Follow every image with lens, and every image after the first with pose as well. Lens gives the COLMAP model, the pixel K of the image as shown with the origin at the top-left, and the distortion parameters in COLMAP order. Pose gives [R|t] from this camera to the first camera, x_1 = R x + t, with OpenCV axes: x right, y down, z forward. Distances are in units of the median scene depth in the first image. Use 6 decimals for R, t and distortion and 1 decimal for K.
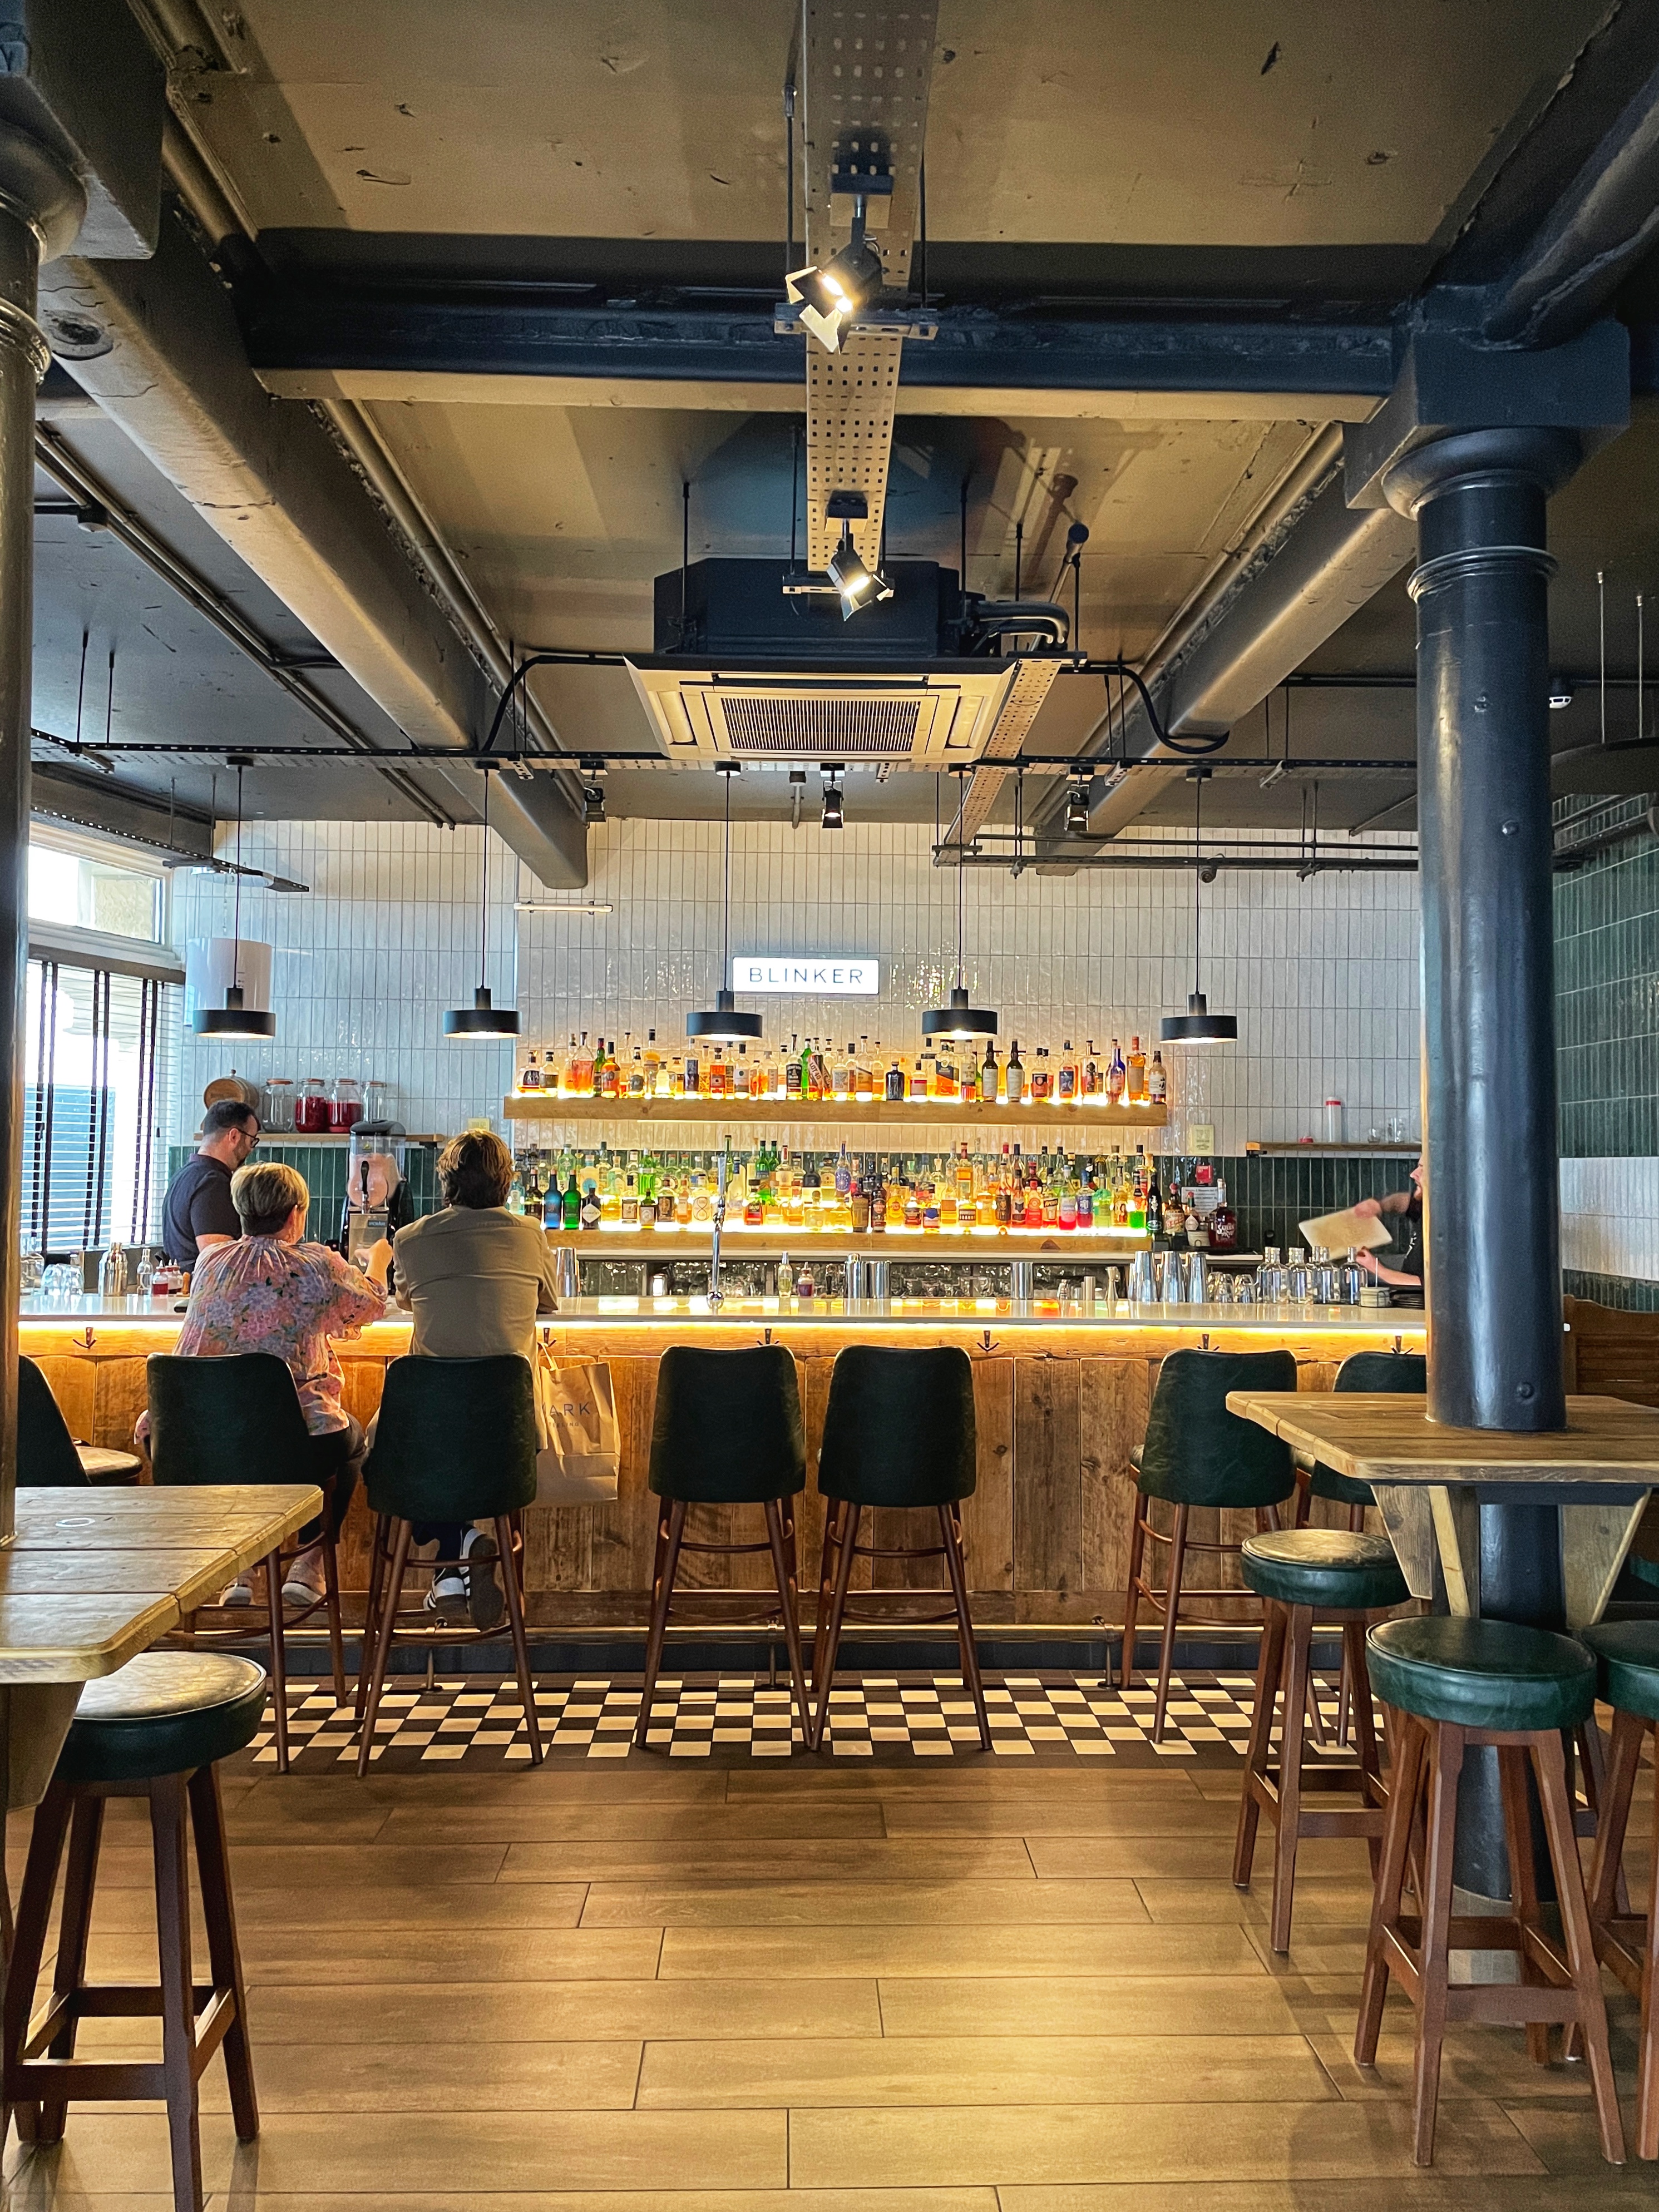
lens RADIAL K [[1700.4, 0, 837.5], [0, 1700.4, 1096.6], [0, 0, 1]] dist [0.080391, -0.060774]
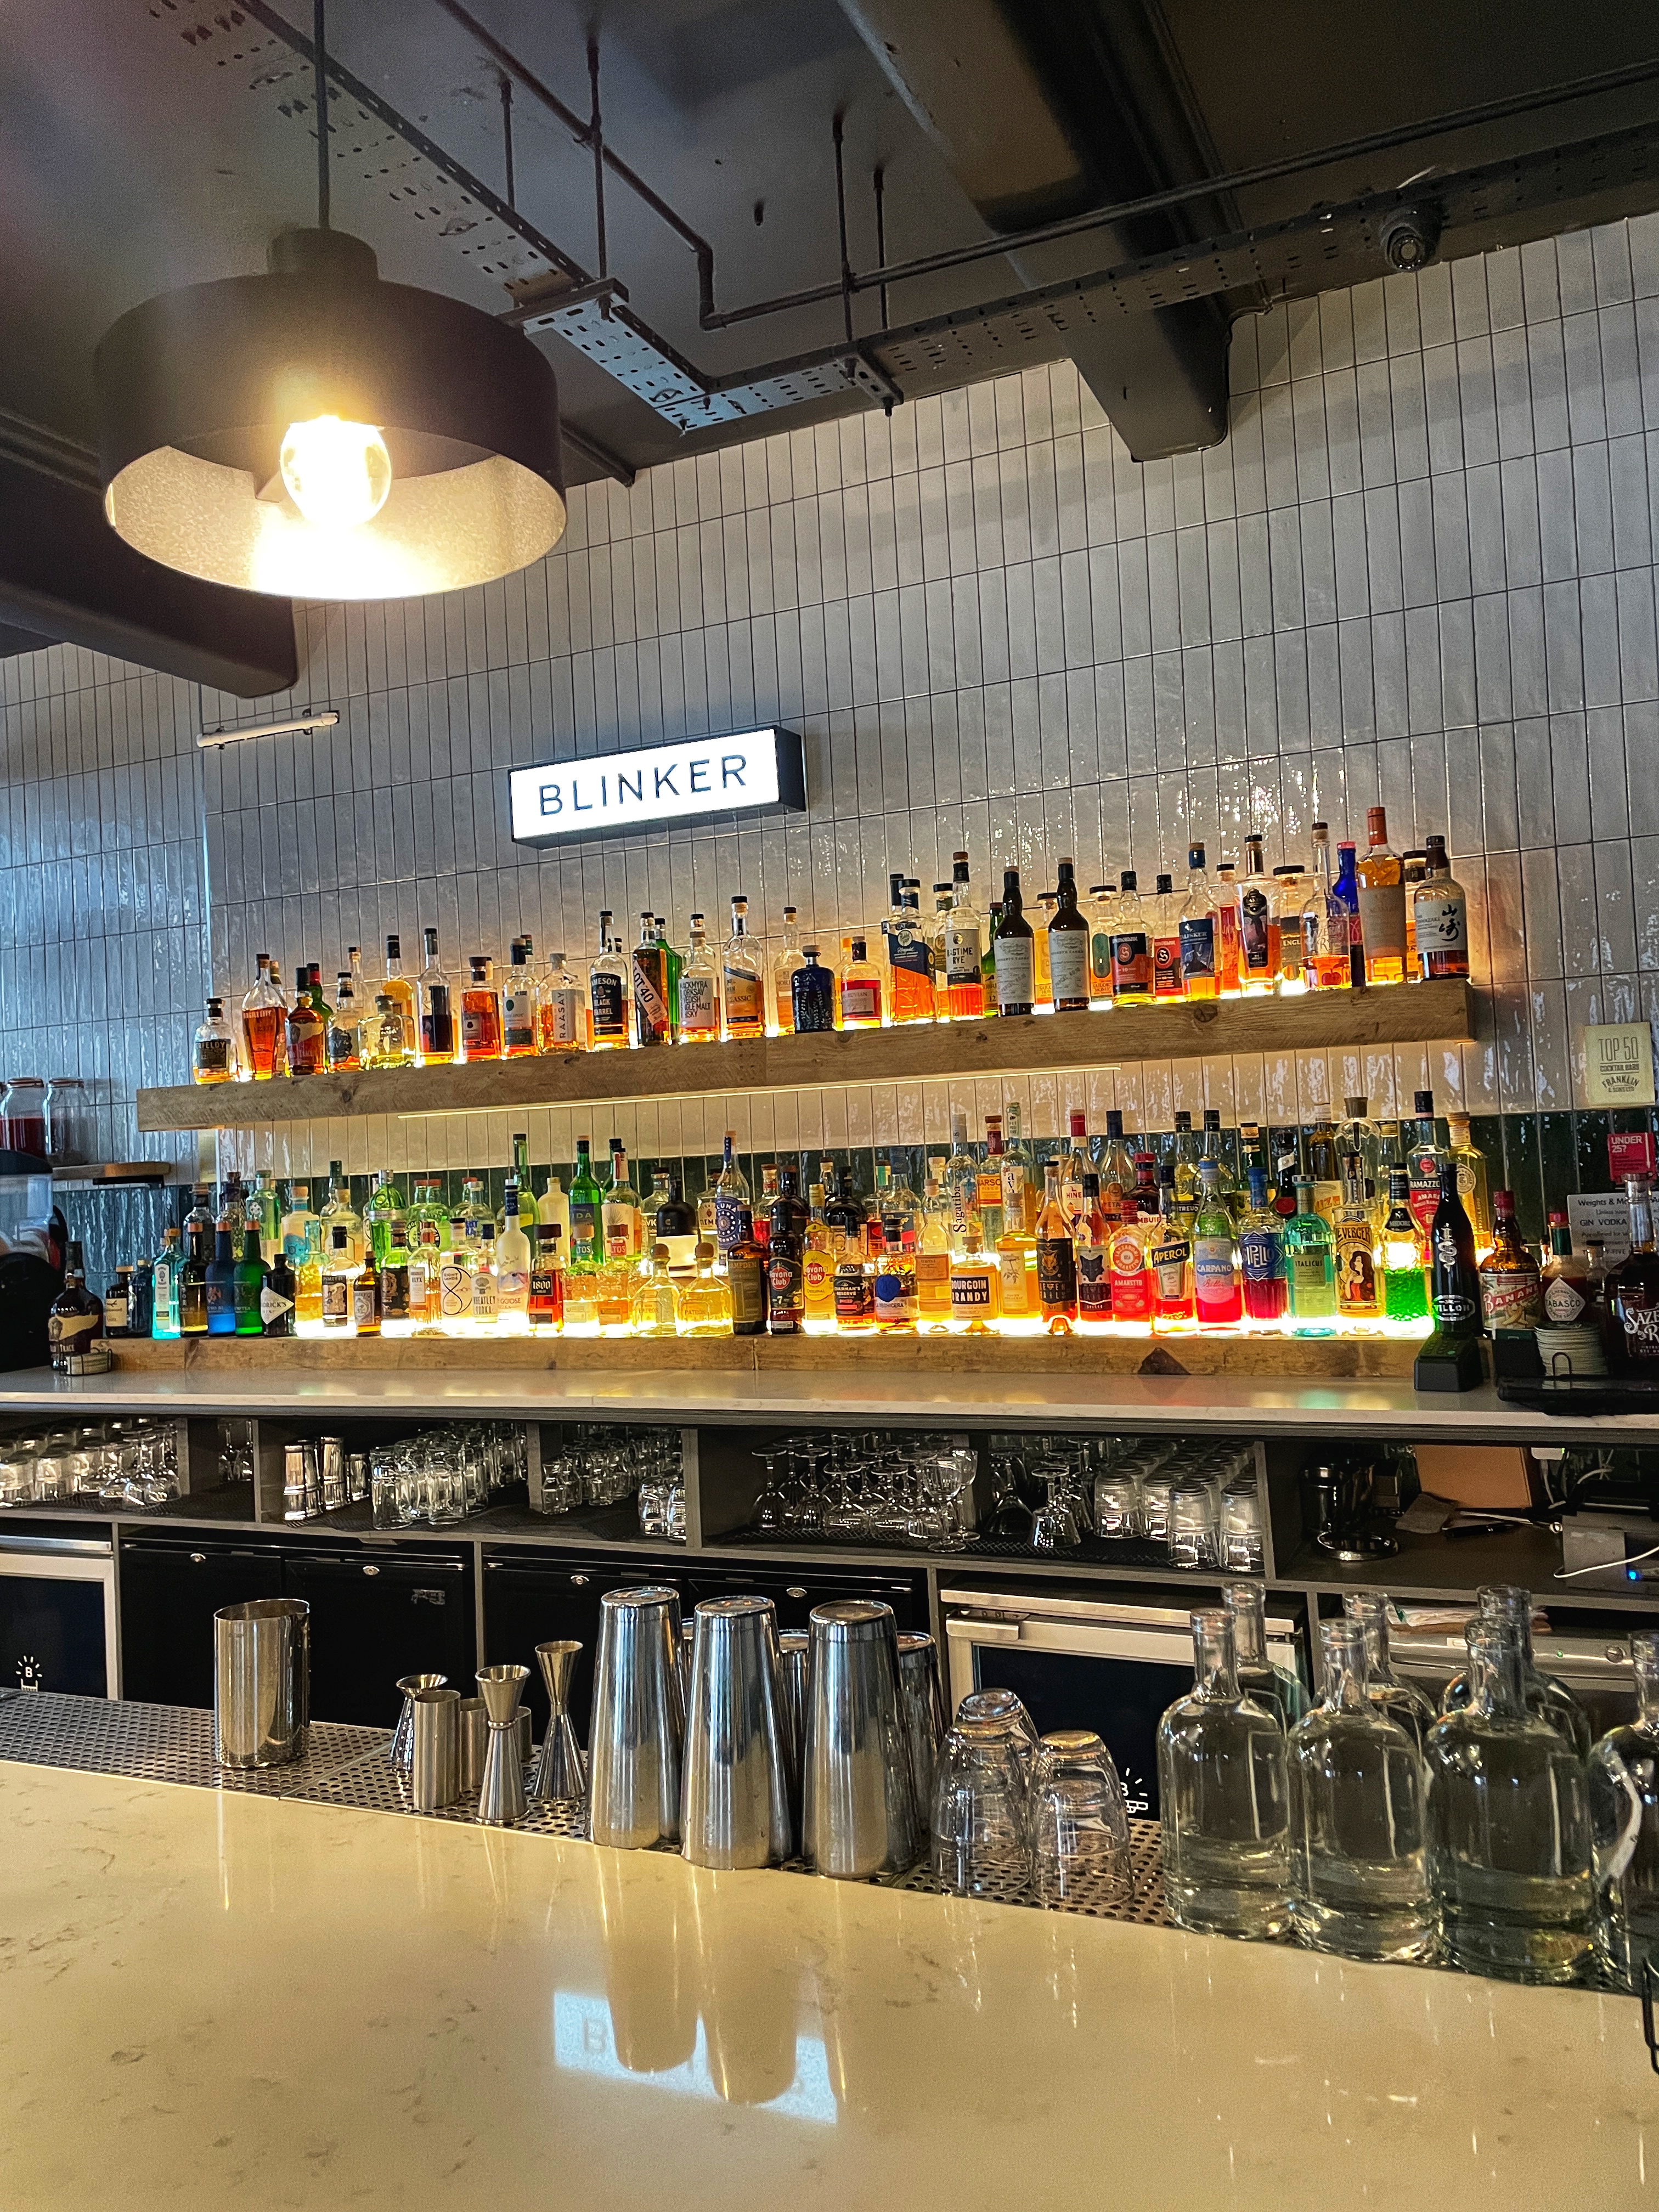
lens RADIAL K [[1700.1, 0, 831.1], [0, 1700.1, 1070.2], [0, 0, 1]] dist [0.080391, -0.060774]
pose [[0.883776, -0.078392, -0.461296, 0.348316], [0.079702, 0.996679, -0.016677, 0.028426], [0.461071, -0.022028, 0.887090, 0.874748]]
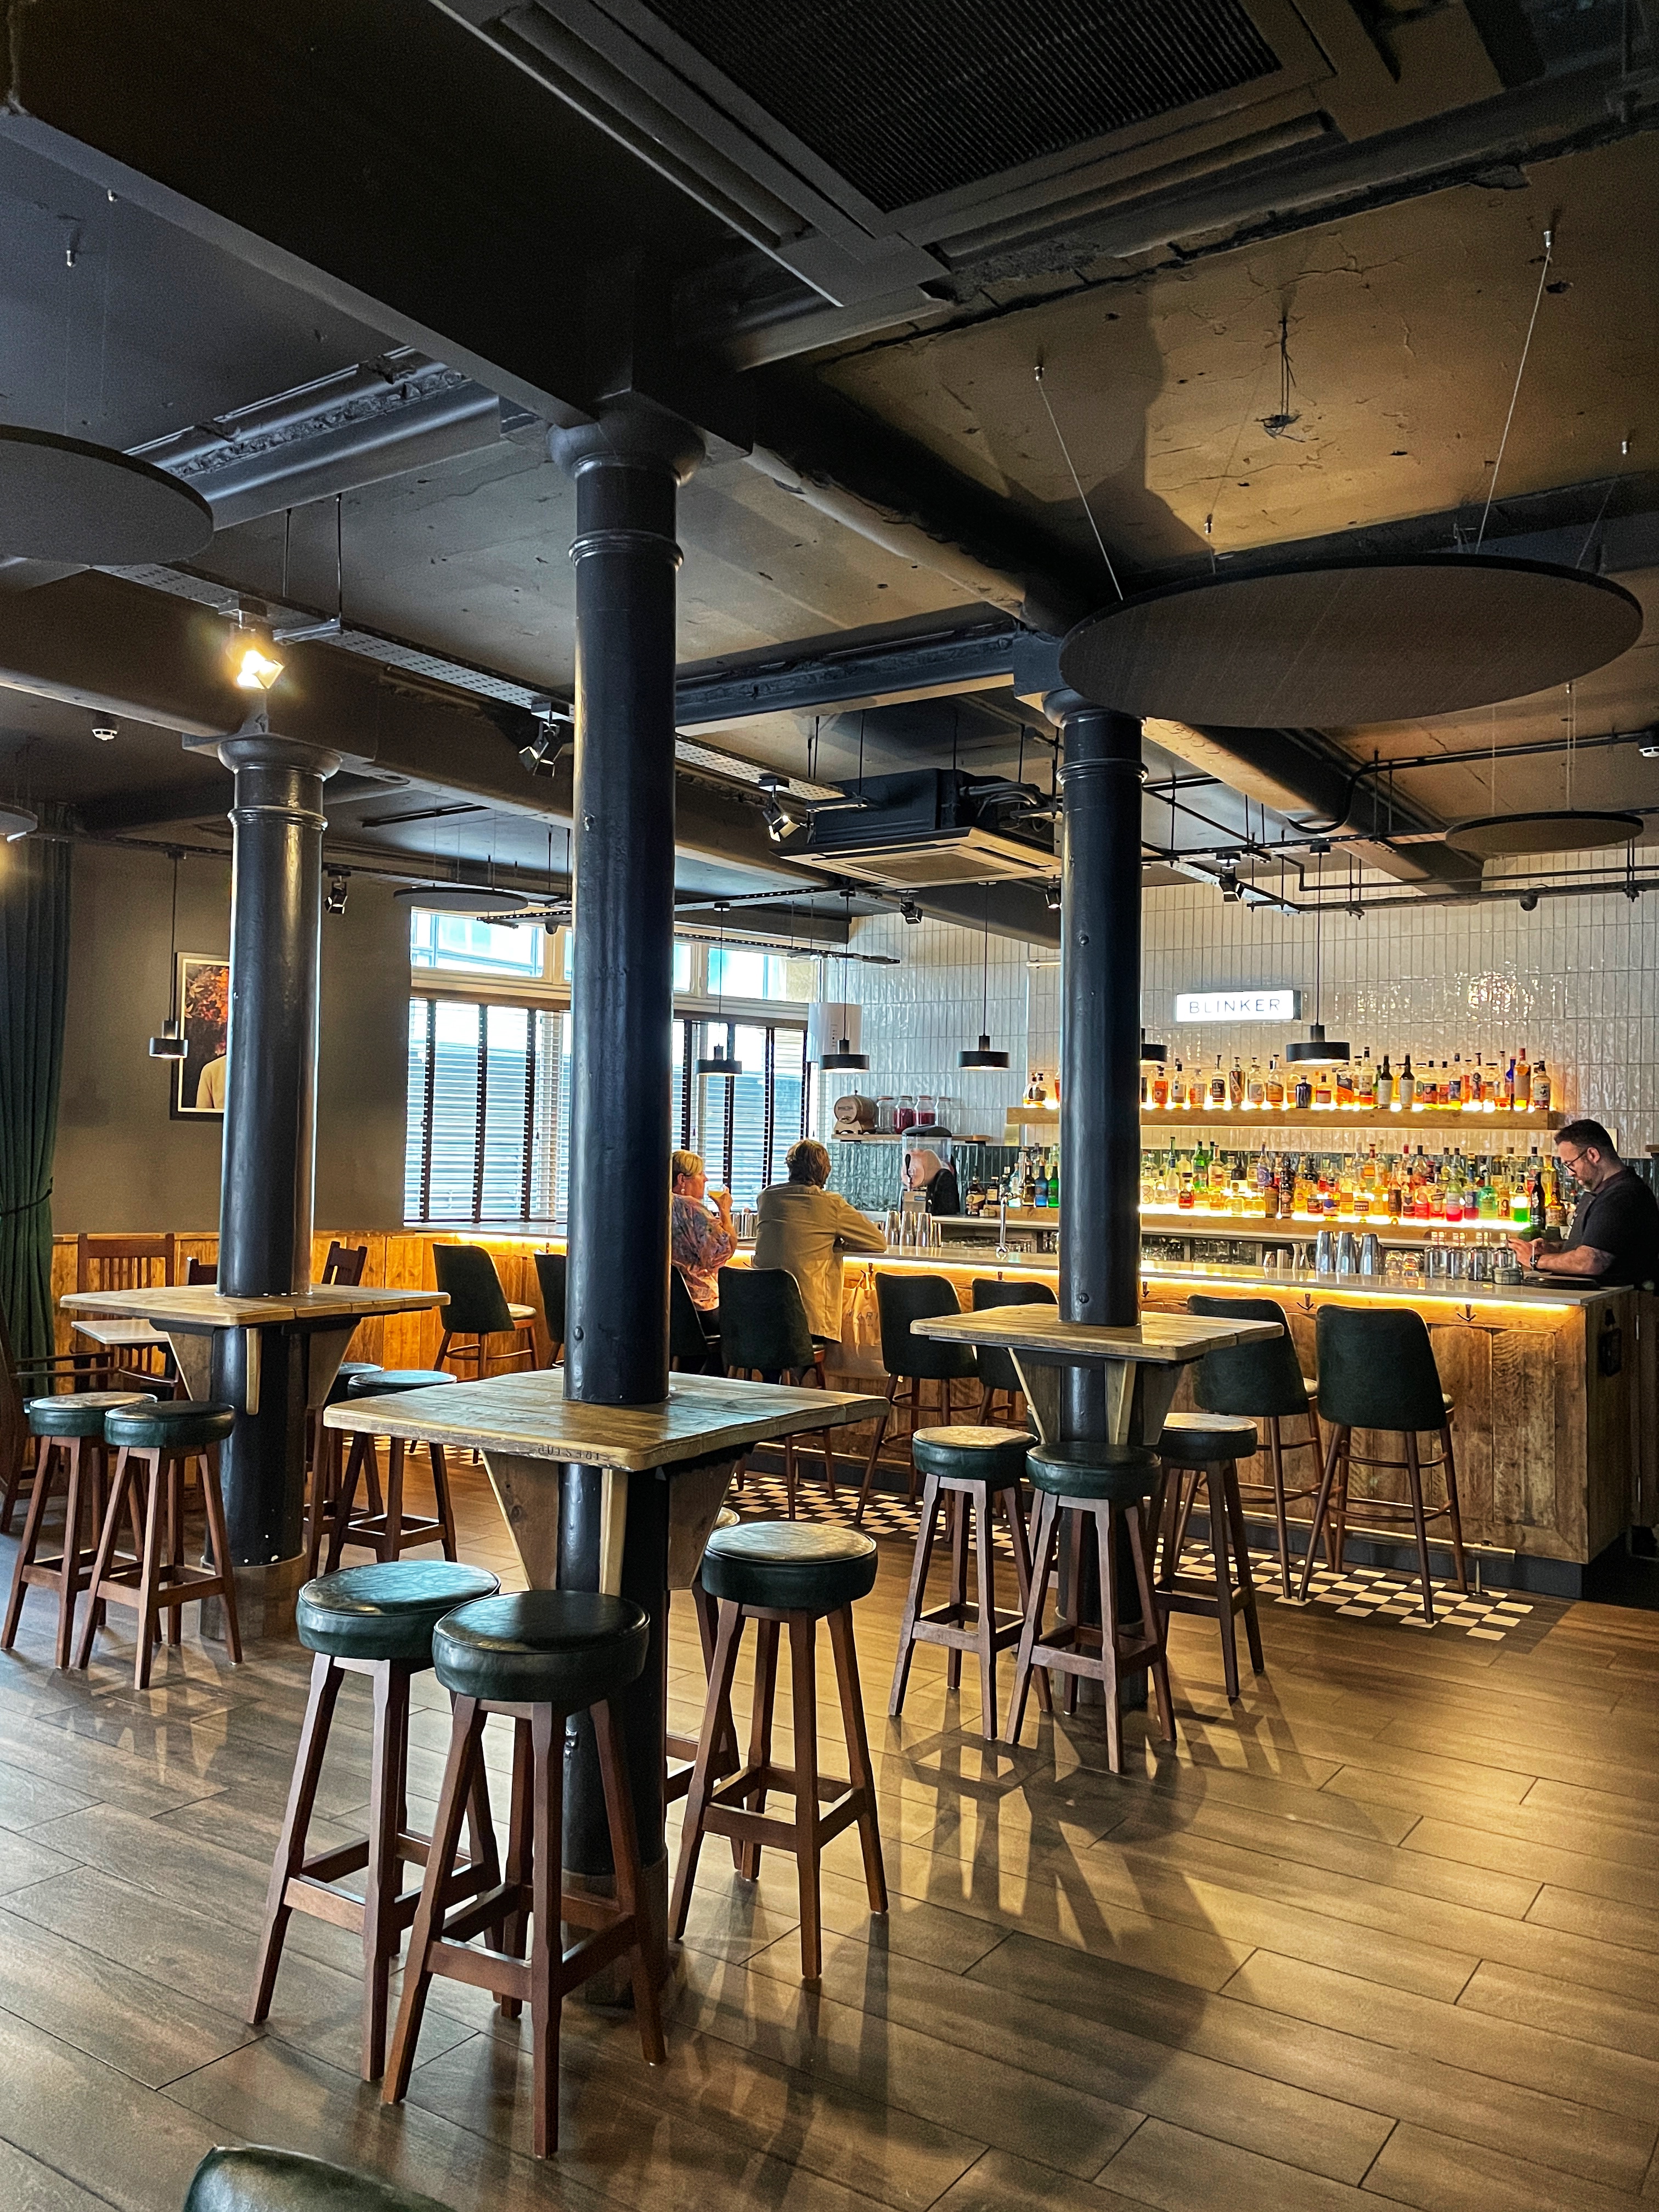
lens RADIAL K [[1700.1, 0, 823.6], [0, 1700.1, 1086.4], [0, 0, 1]] dist [0.080391, -0.060774]
pose [[0.804519, -0.016355, -0.593702, 0.683290], [0.013345, 0.999866, -0.009460, -0.008704], [0.593777, -0.000312, 0.804630, -0.233979]]
